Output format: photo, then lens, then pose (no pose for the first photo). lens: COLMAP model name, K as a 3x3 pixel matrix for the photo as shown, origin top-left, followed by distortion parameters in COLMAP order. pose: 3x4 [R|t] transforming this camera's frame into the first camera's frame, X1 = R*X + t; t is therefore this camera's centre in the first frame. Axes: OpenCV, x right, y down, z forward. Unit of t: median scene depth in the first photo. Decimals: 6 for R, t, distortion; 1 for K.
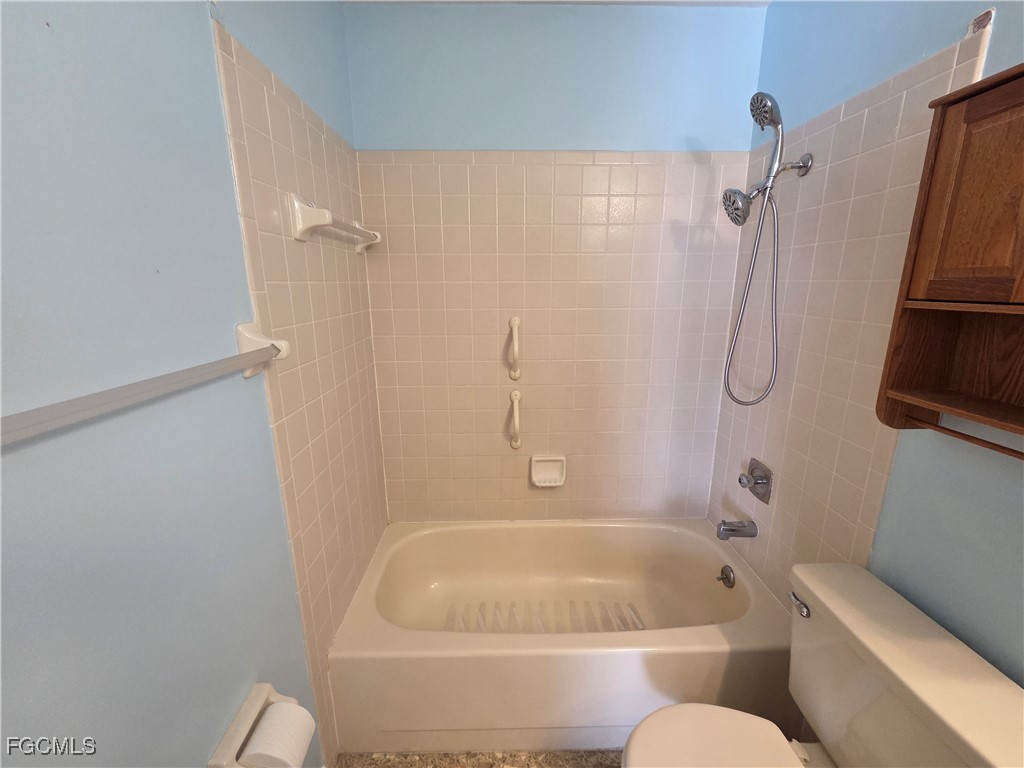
lens RADIAL K [[420.9, 0, 507.9], [0, 420.9, 386.2], [0, 0, 1]] dist [-0.007334, -0.000740]
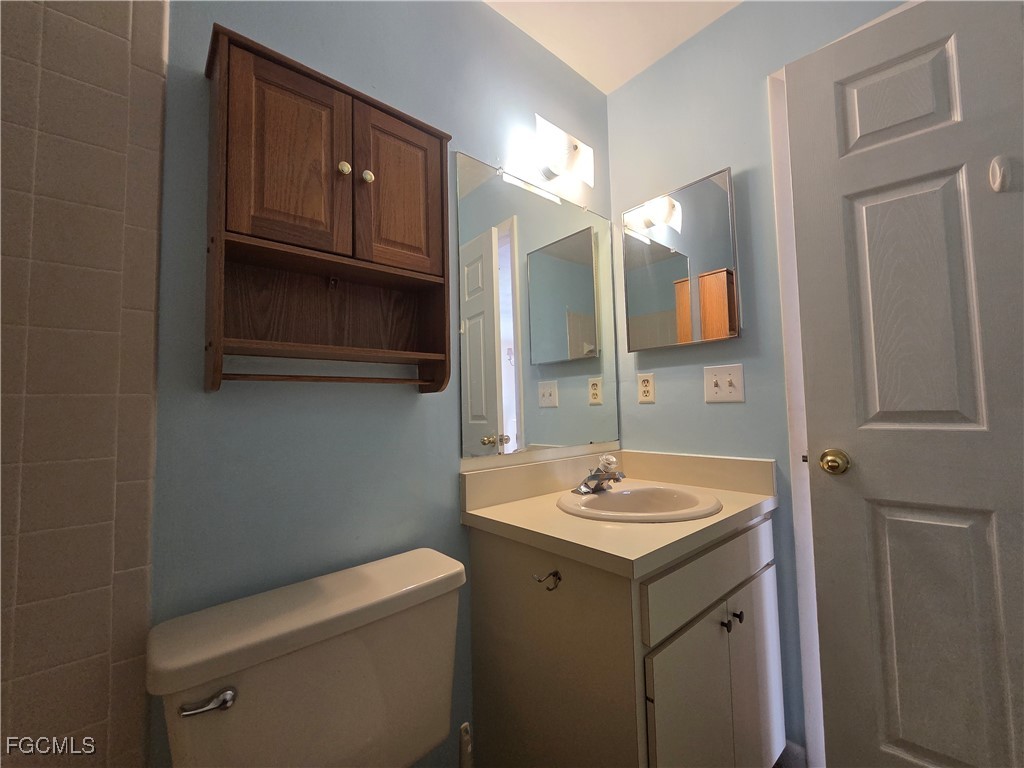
lens RADIAL K [[420.9, 0, 510.9], [0, 420.9, 377.0], [0, 0, 1]] dist [-0.007334, -0.000740]
pose [[-0.651430, 0.073290, 0.755160, -0.033002], [0.207467, 0.974596, 0.084382, 0.076153], [-0.729792, 0.211640, -0.650086, 0.666287]]
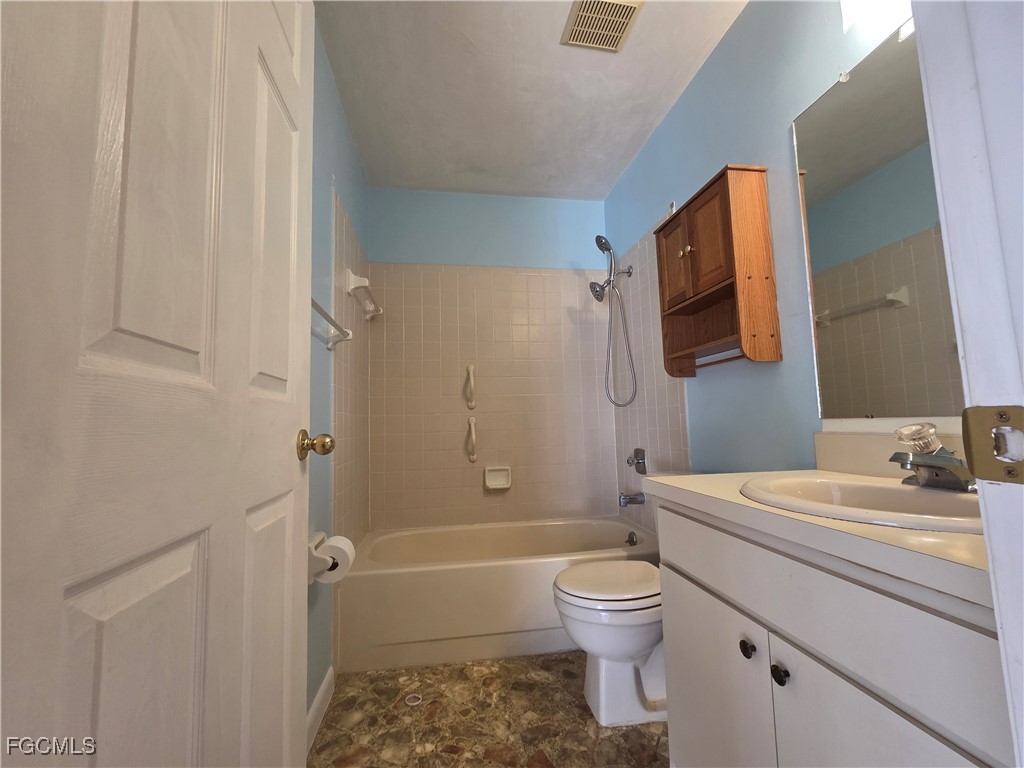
lens RADIAL K [[420.9, 0, 508.5], [0, 420.9, 386.2], [0, 0, 1]] dist [-0.007334, -0.000740]
pose [[0.990766, -0.008757, 0.135303, -0.059860], [0.051639, 0.947075, -0.316833, 0.433519], [-0.125368, 0.320894, 0.938781, -0.430424]]
